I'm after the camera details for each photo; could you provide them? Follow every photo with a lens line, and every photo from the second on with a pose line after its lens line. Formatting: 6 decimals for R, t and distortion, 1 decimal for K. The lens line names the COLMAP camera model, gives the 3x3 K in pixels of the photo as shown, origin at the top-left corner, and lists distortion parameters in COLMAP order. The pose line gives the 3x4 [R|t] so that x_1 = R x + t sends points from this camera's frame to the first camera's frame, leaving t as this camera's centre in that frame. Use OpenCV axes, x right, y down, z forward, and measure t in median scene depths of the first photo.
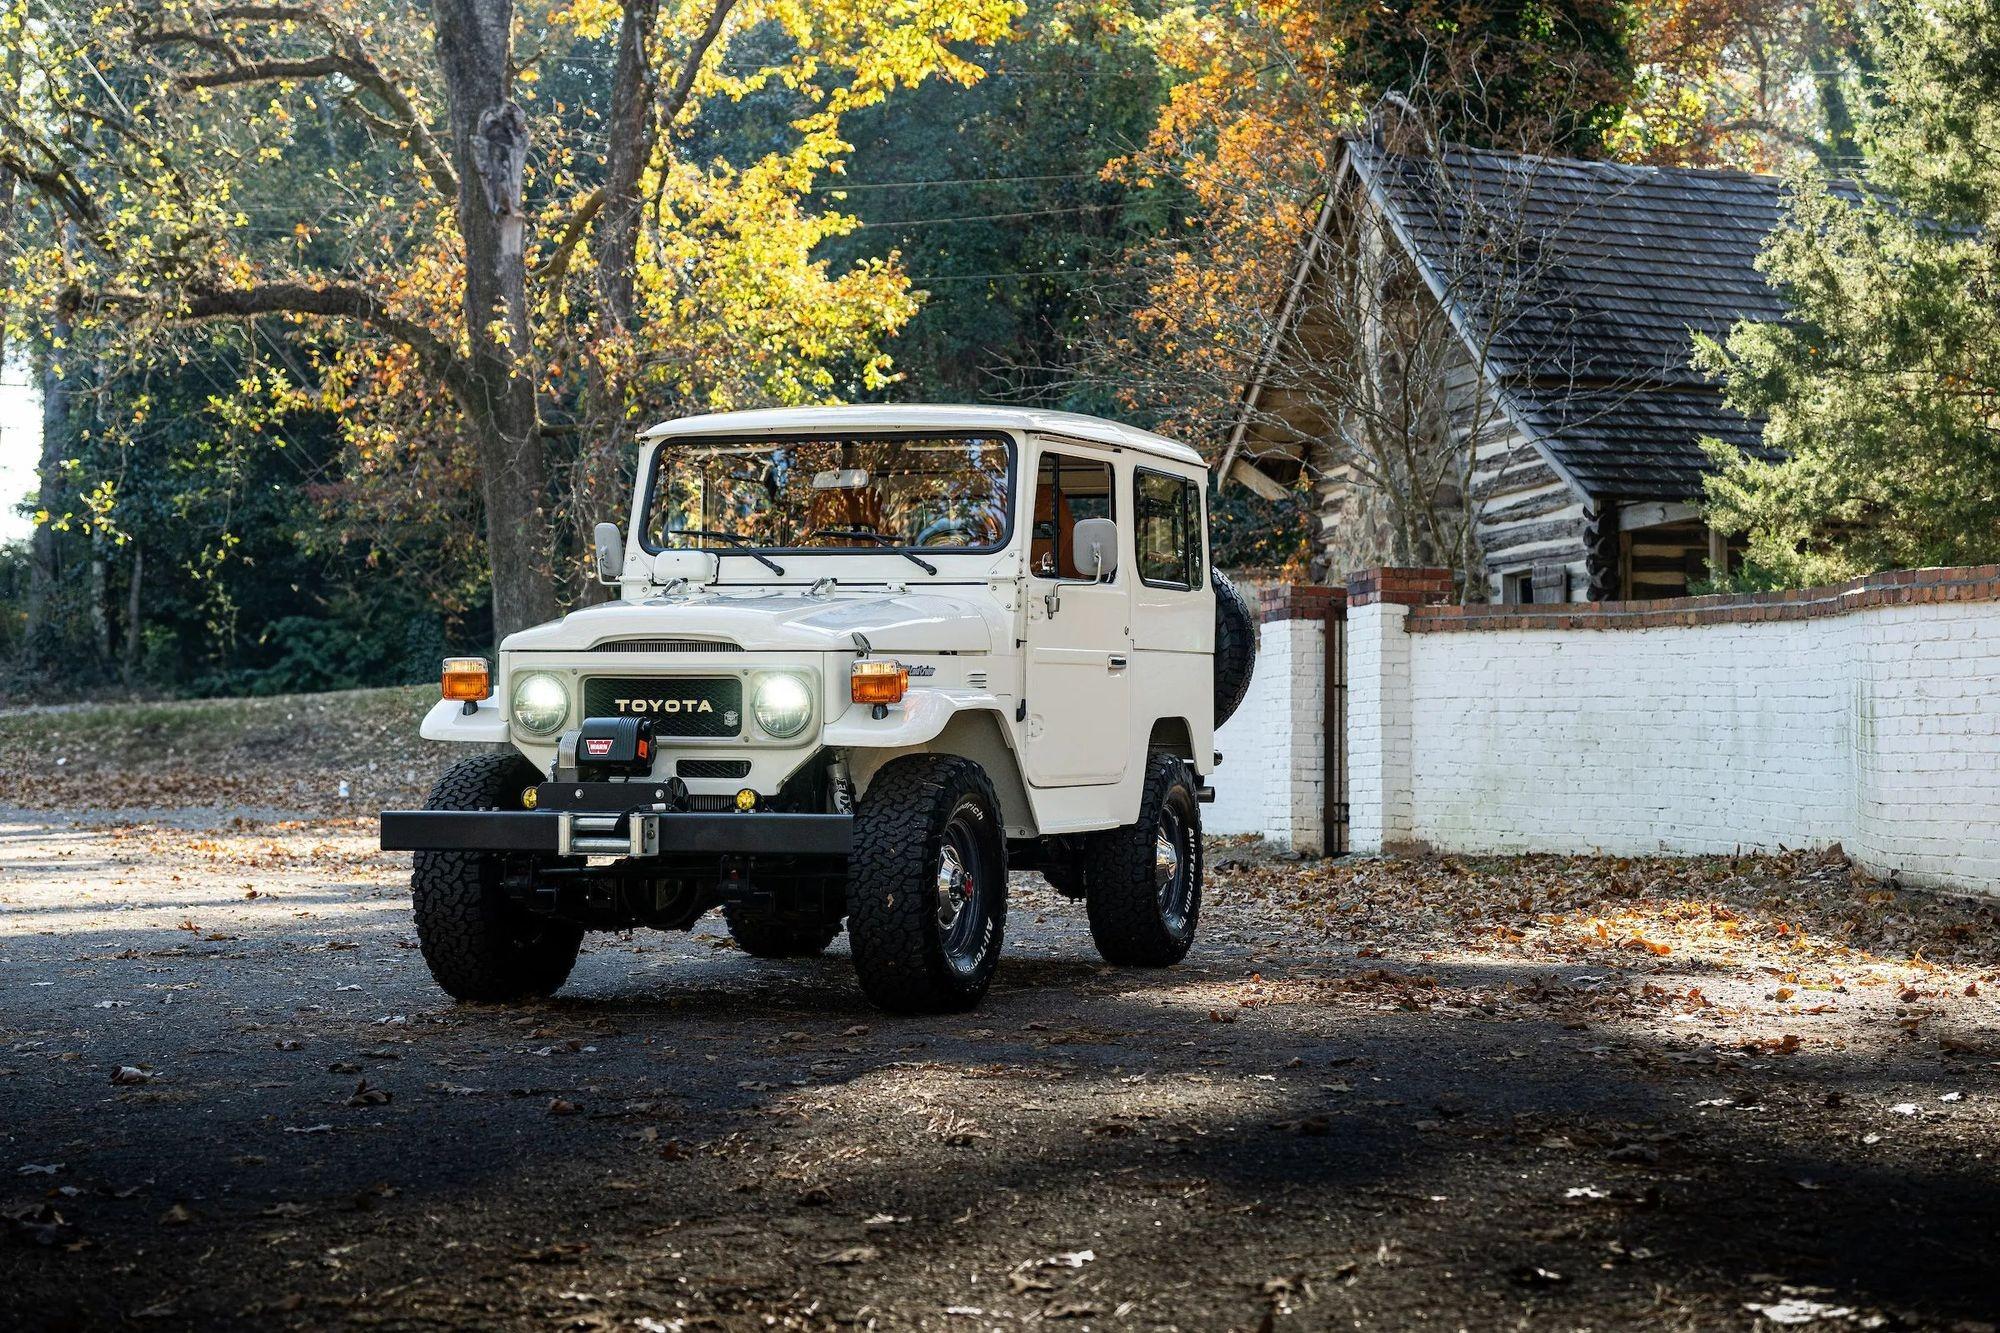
lens RADIAL K [[3301.8, 0, 990.5], [0, 3301.8, 666.7], [0, 0, 1]] dist [0.012830, 0.031173]
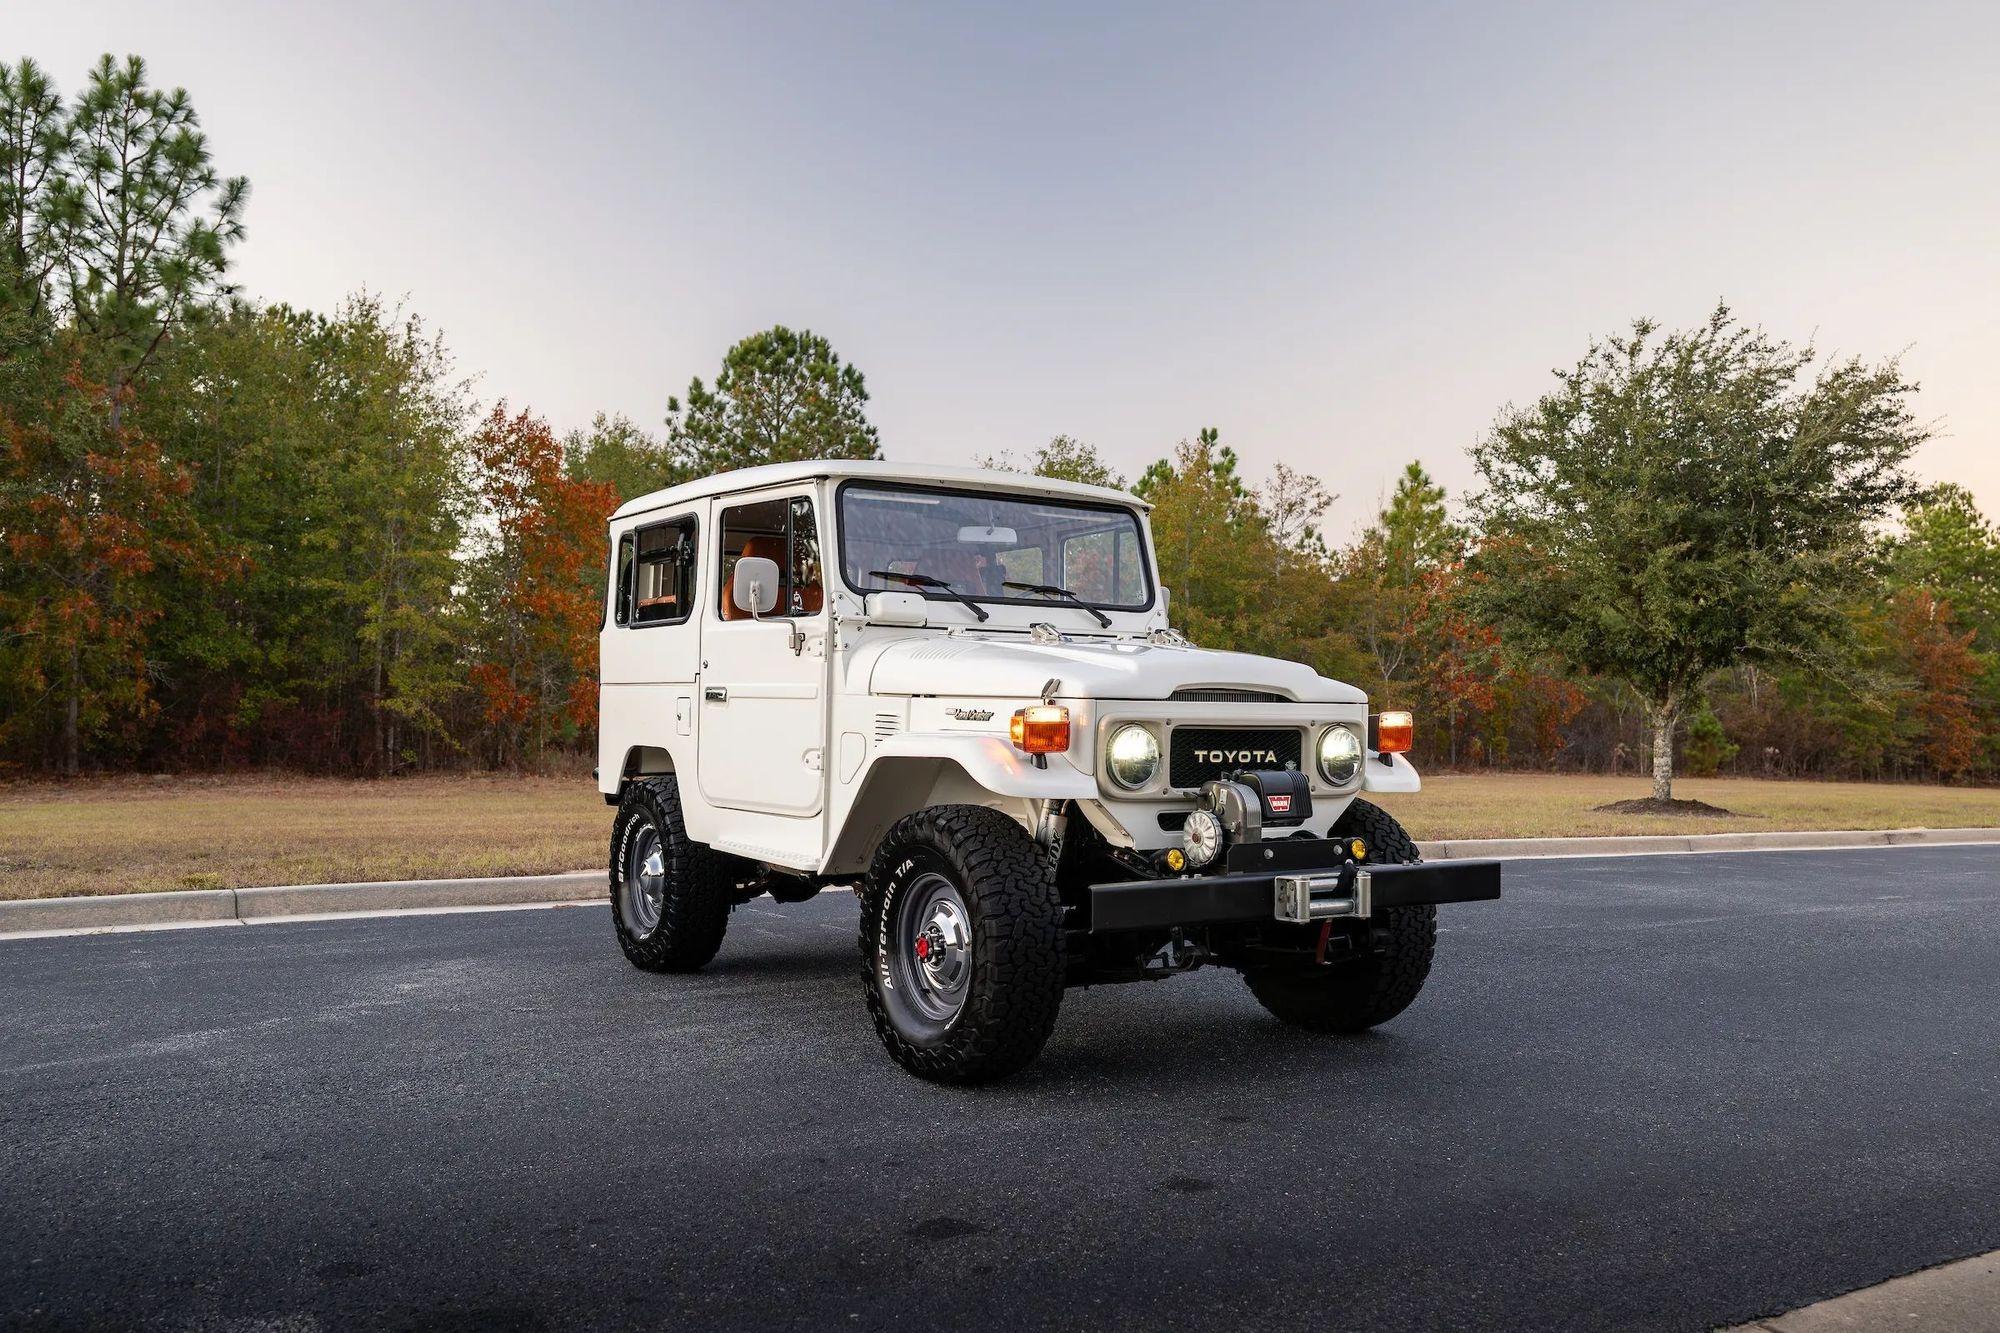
lens RADIAL K [[1632.8, 0, 1007.8], [0, 1632.8, 689.9], [0, 0, 1]] dist [0.034313, -0.020935]
pose [[0.620549, 0.010723, 0.784095, -0.344649], [-0.018918, 0.999820, 0.001298, -0.004904], [-0.783940, -0.015639, 0.620640, 0.491371]]
